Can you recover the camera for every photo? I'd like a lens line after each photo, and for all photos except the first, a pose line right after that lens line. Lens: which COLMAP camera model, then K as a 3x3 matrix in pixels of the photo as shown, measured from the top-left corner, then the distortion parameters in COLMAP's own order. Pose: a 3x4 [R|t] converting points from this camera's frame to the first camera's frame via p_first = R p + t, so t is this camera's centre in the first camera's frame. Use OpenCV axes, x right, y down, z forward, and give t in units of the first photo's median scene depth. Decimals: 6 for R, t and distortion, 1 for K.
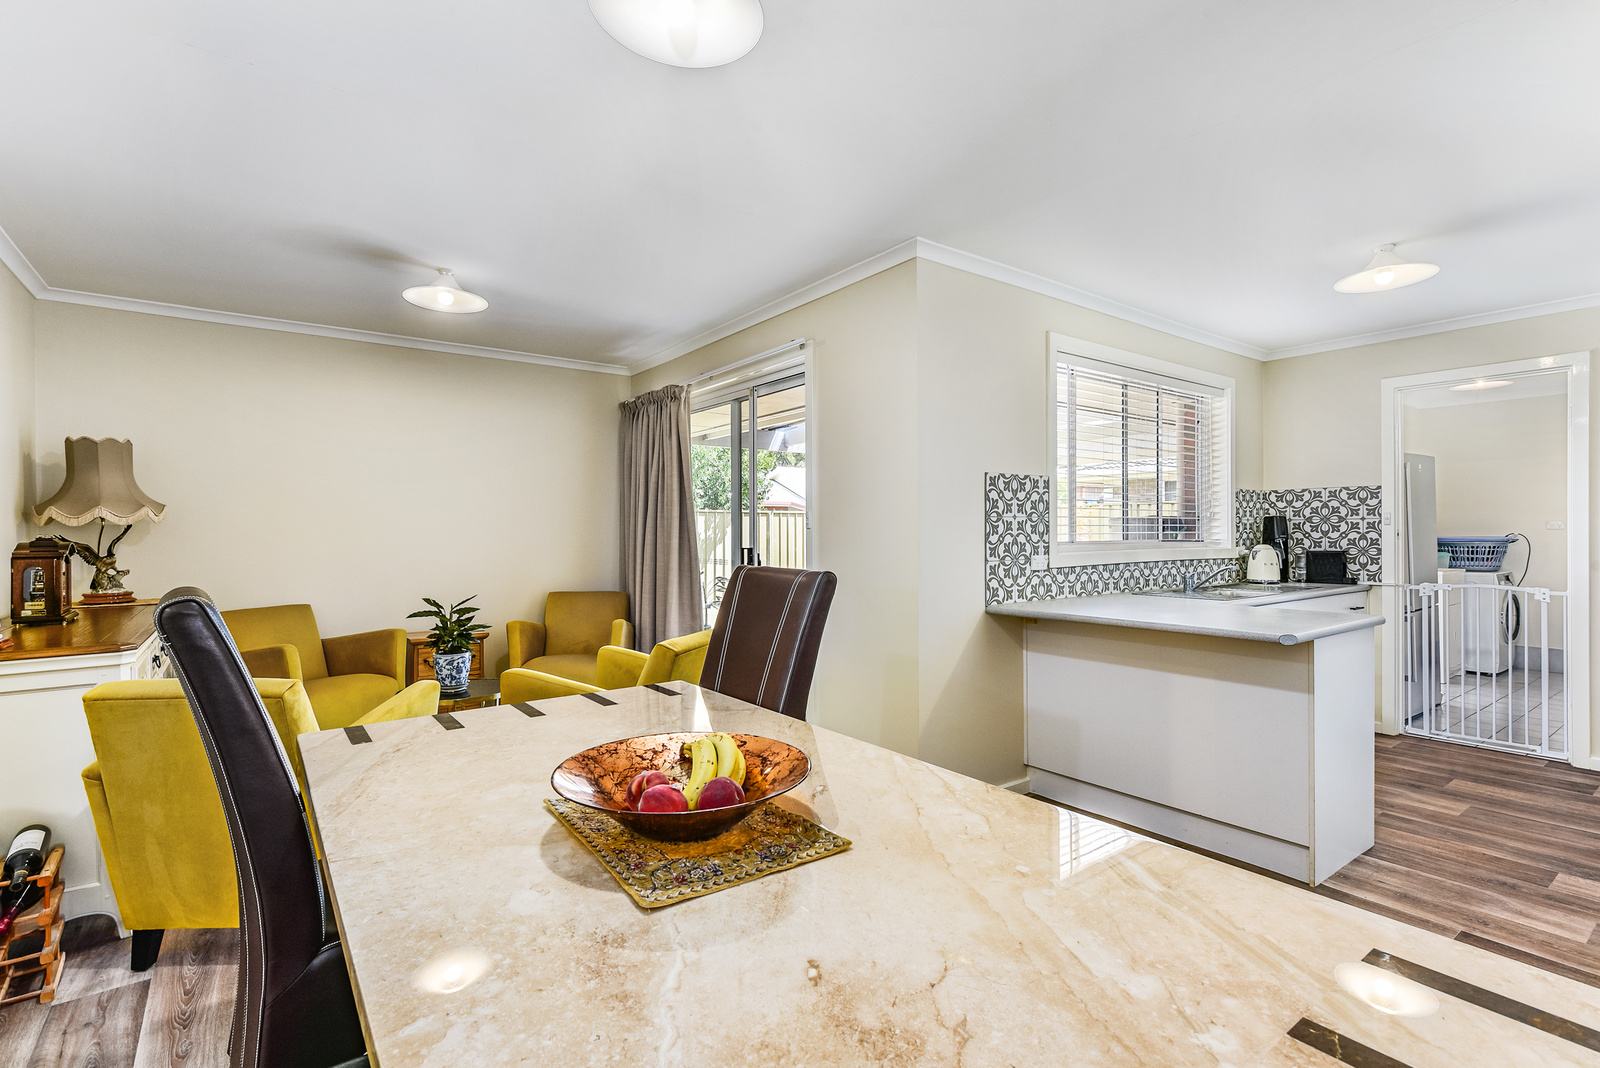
lens RADIAL K [[750.4, 0, 800.0], [0, 750.4, 534.0], [0, 0, 1]] dist [-0.002279, -0.000185]
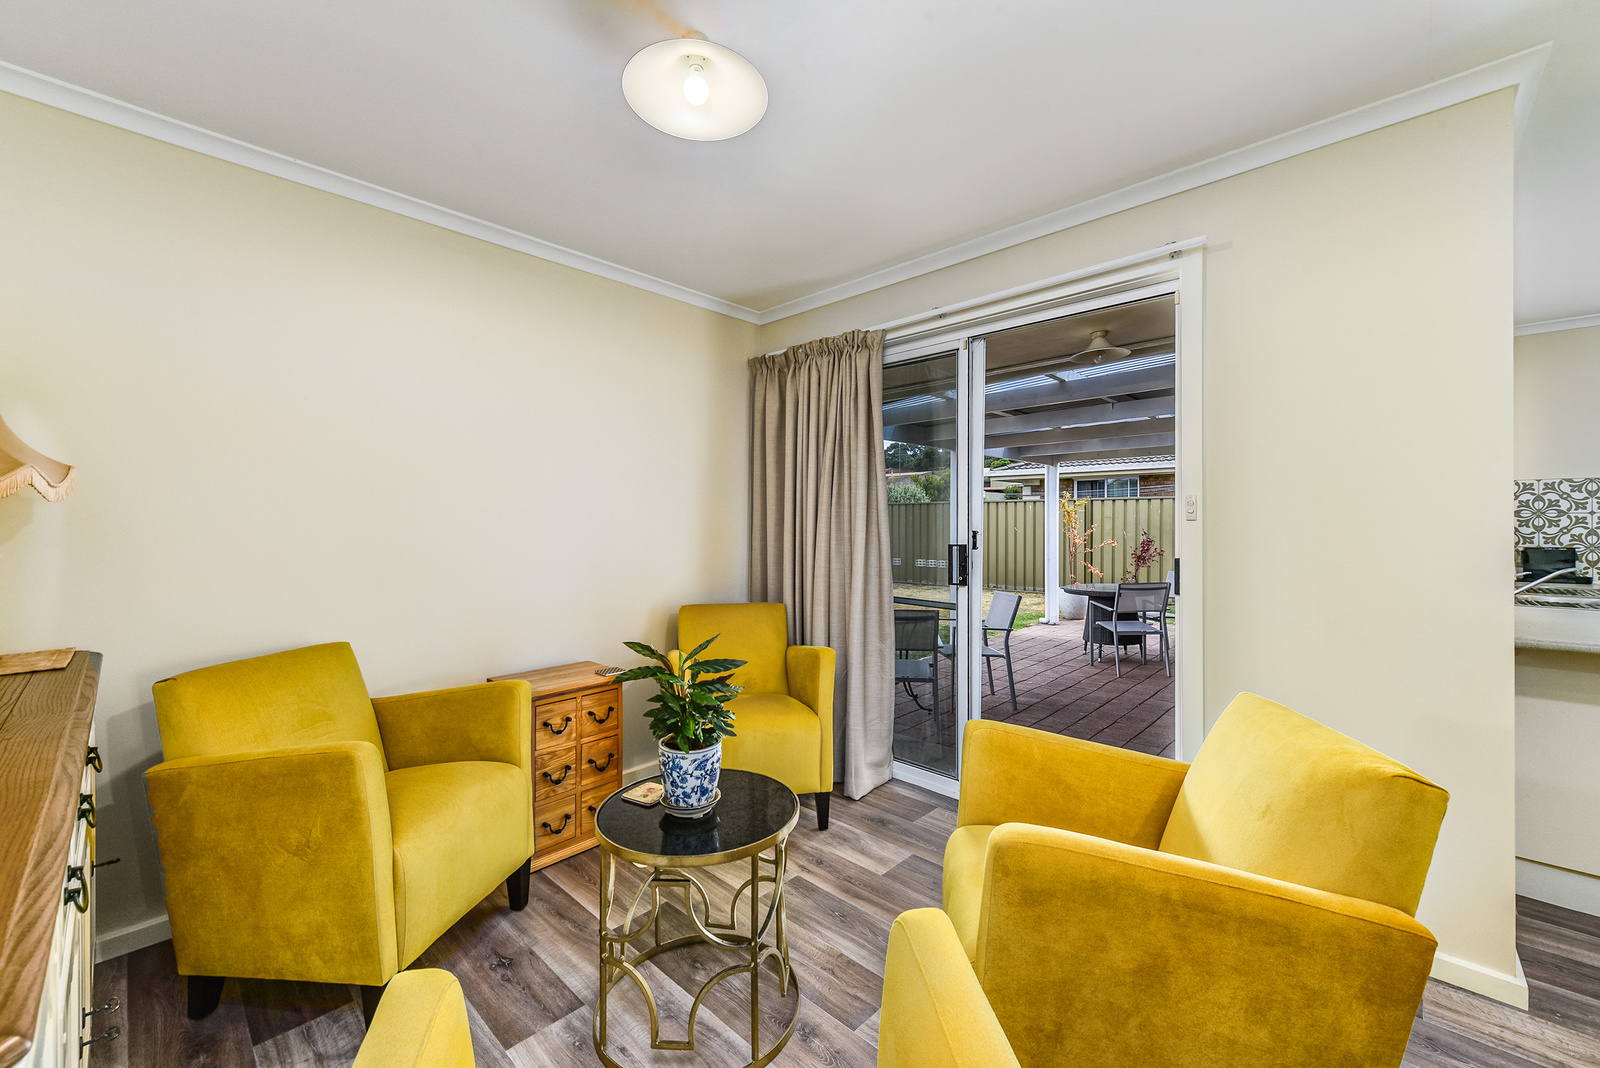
lens RADIAL K [[637.5, 0, 802.5], [0, 637.5, 522.0], [0, 0, 1]] dist [0.000903, -0.000013]
pose [[0.984125, 0.004579, 0.177417, -0.349746], [-0.003560, 0.999975, -0.006059, -0.000810], [-0.177440, 0.005331, 0.984117, 0.391130]]
